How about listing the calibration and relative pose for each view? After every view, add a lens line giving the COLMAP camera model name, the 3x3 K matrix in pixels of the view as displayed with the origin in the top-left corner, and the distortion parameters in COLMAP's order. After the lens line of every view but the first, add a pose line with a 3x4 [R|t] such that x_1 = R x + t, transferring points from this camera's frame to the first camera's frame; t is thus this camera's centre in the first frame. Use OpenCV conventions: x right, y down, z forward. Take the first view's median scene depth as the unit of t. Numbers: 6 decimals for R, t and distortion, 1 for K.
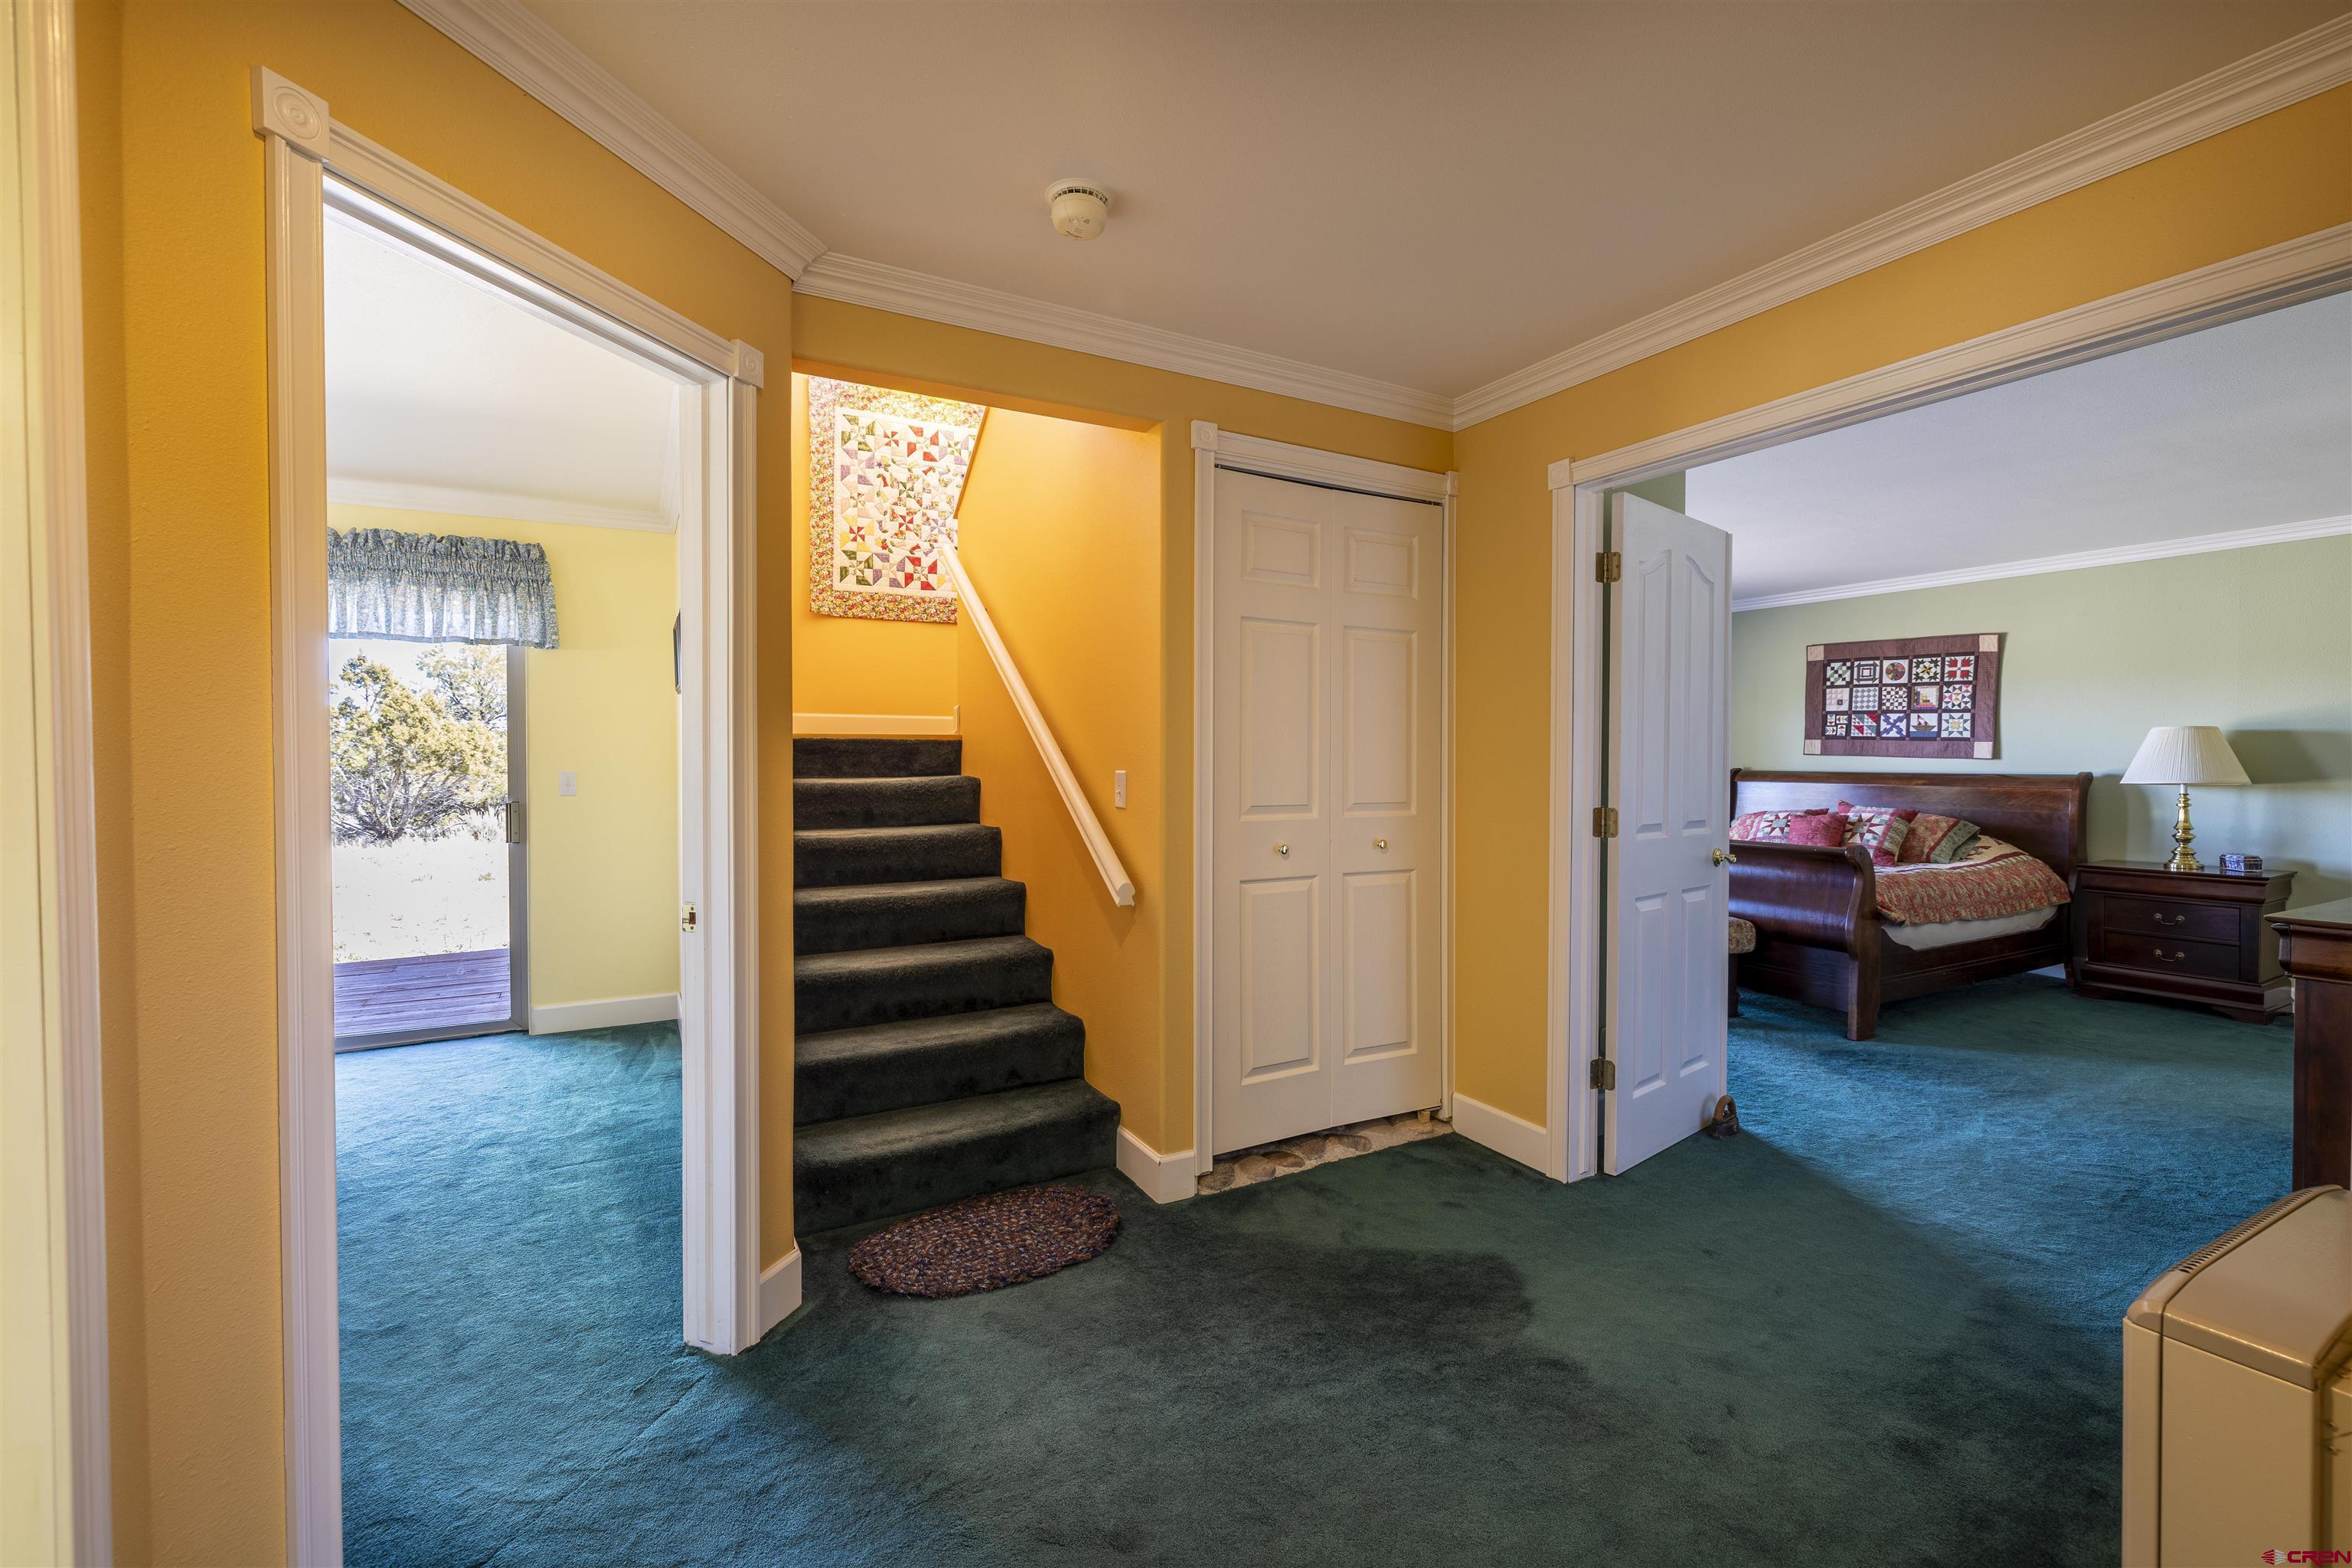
lens RADIAL K [[1011.8, 0, 1178.5], [0, 1011.8, 765.1], [0, 0, 1]] dist [0.000464, 0.000418]
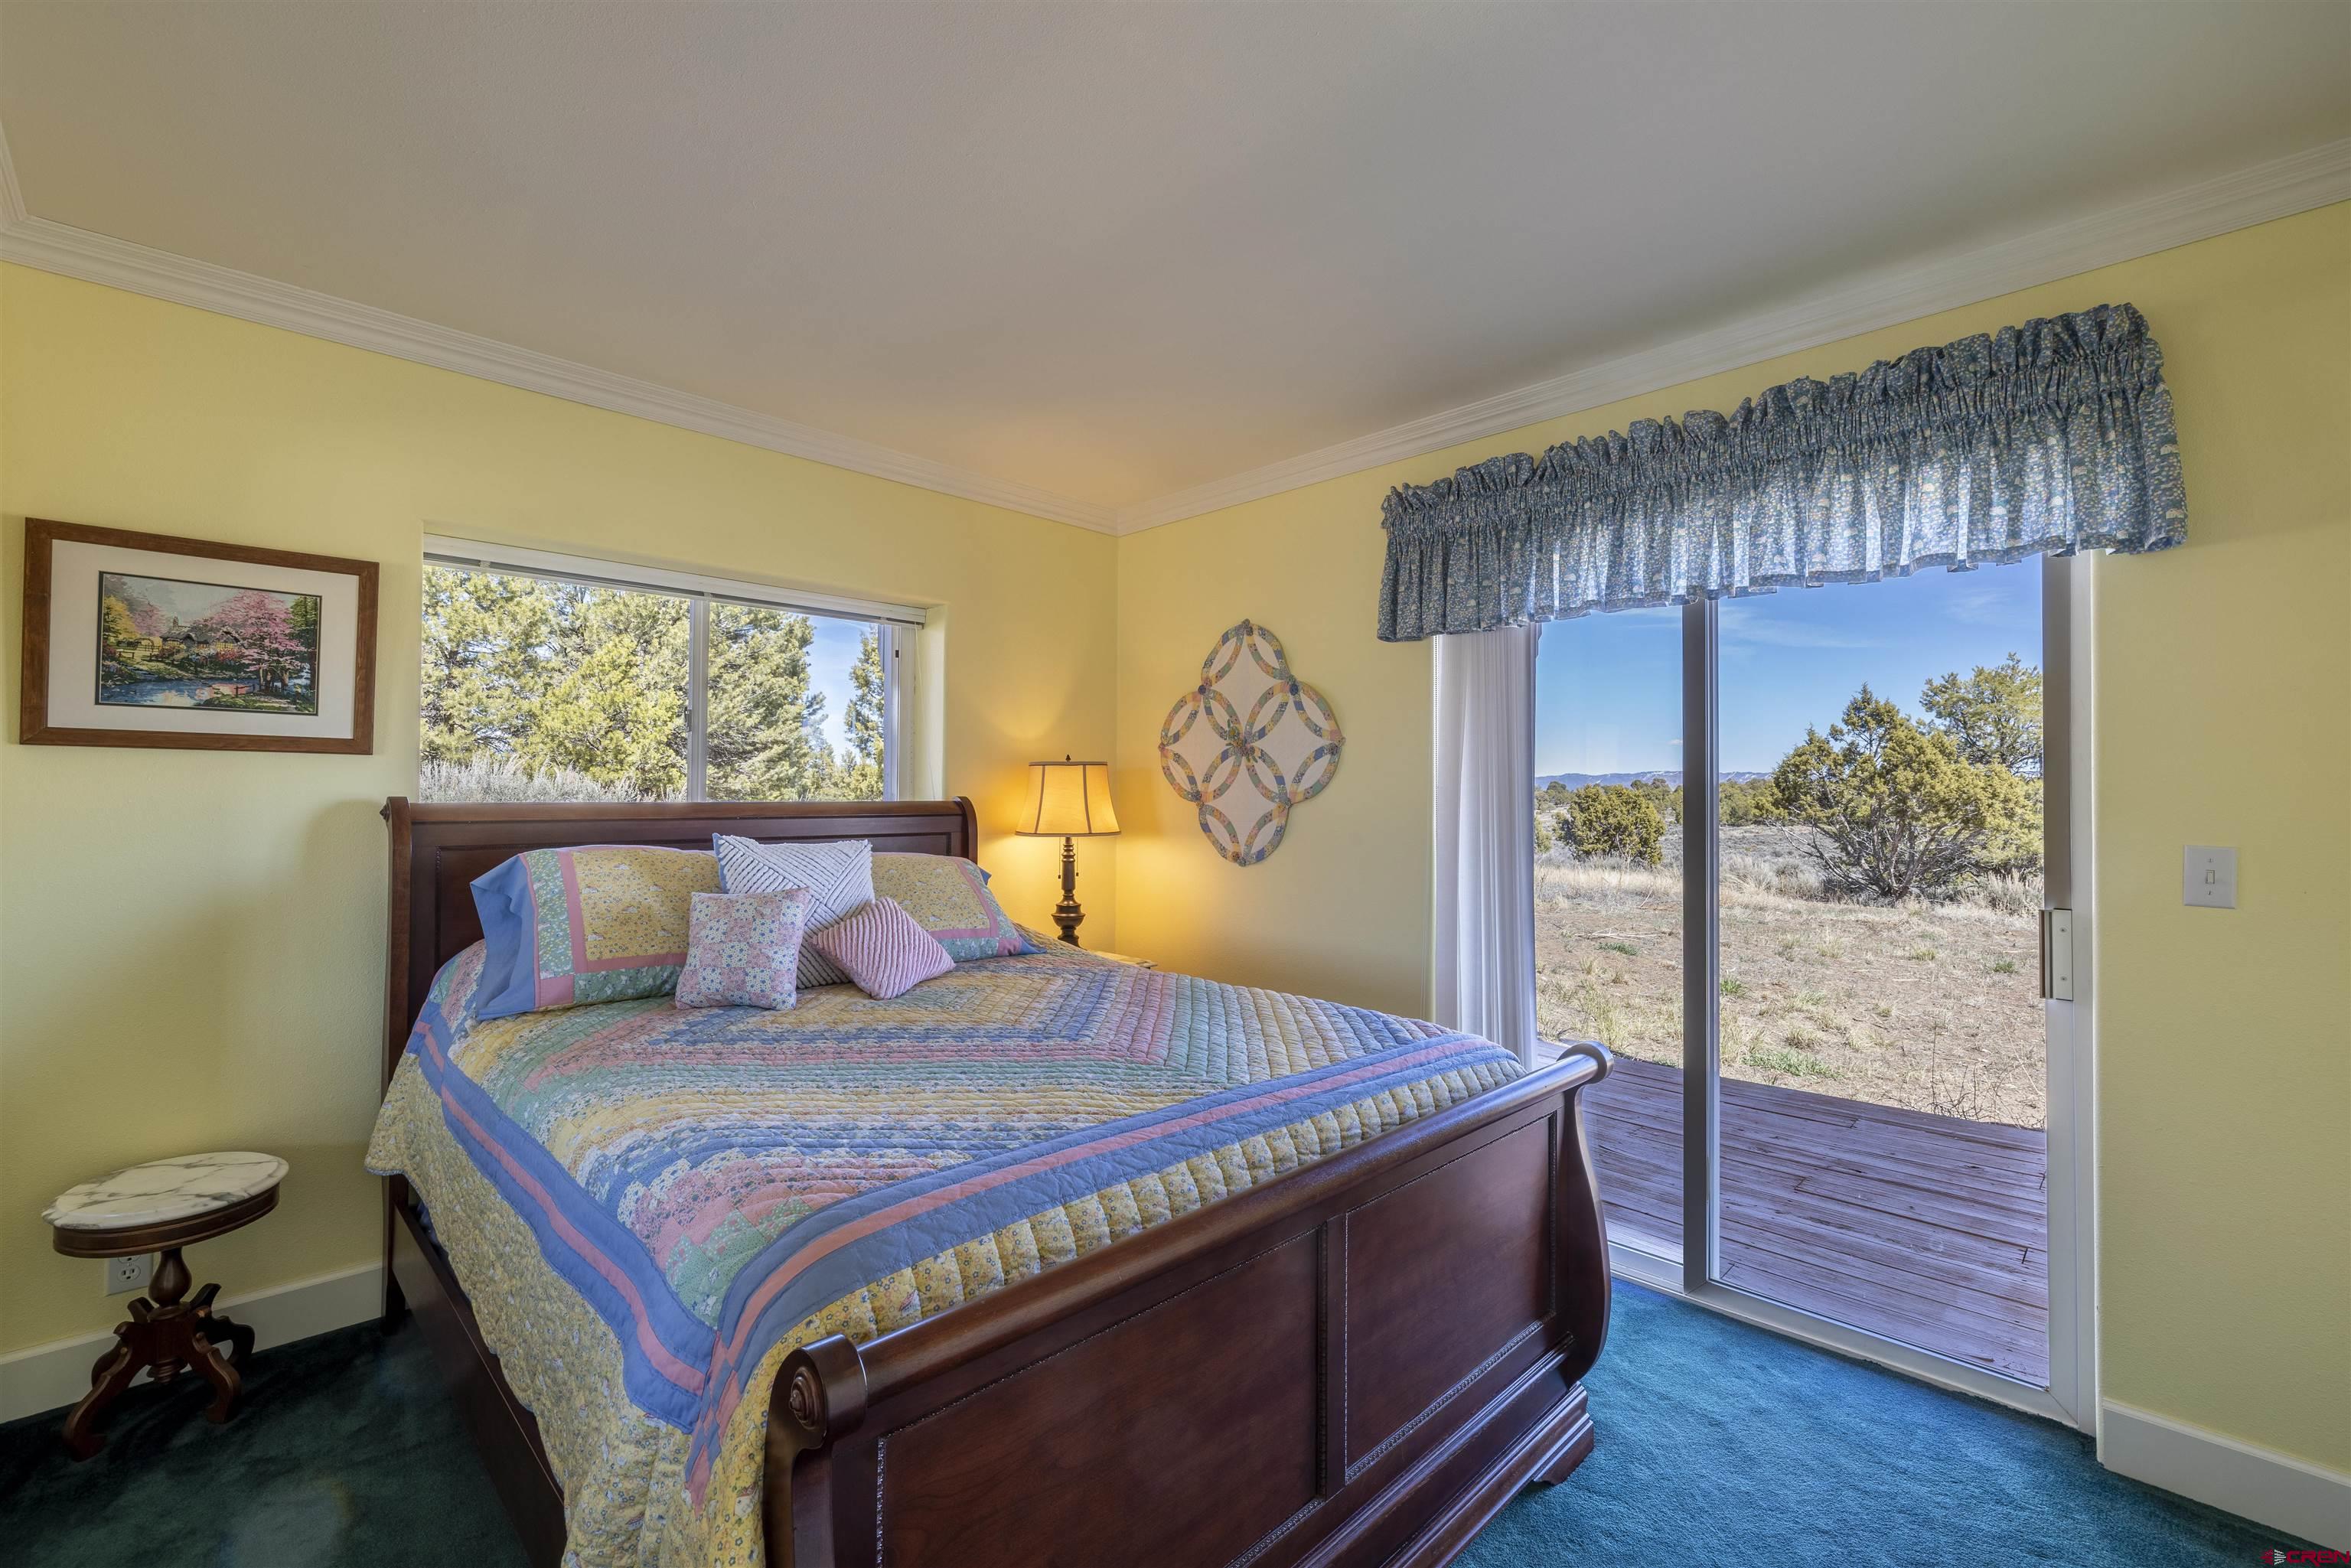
lens RADIAL K [[1011.4, 0, 1175.6], [0, 1011.4, 773.4], [0, 0, 1]] dist [0.000464, 0.000418]
pose [[0.277764, -0.020760, -0.960425, -0.095291], [-0.018514, 0.999465, -0.026959, -0.001203], [0.960471, 0.025270, 0.277231, 0.141736]]
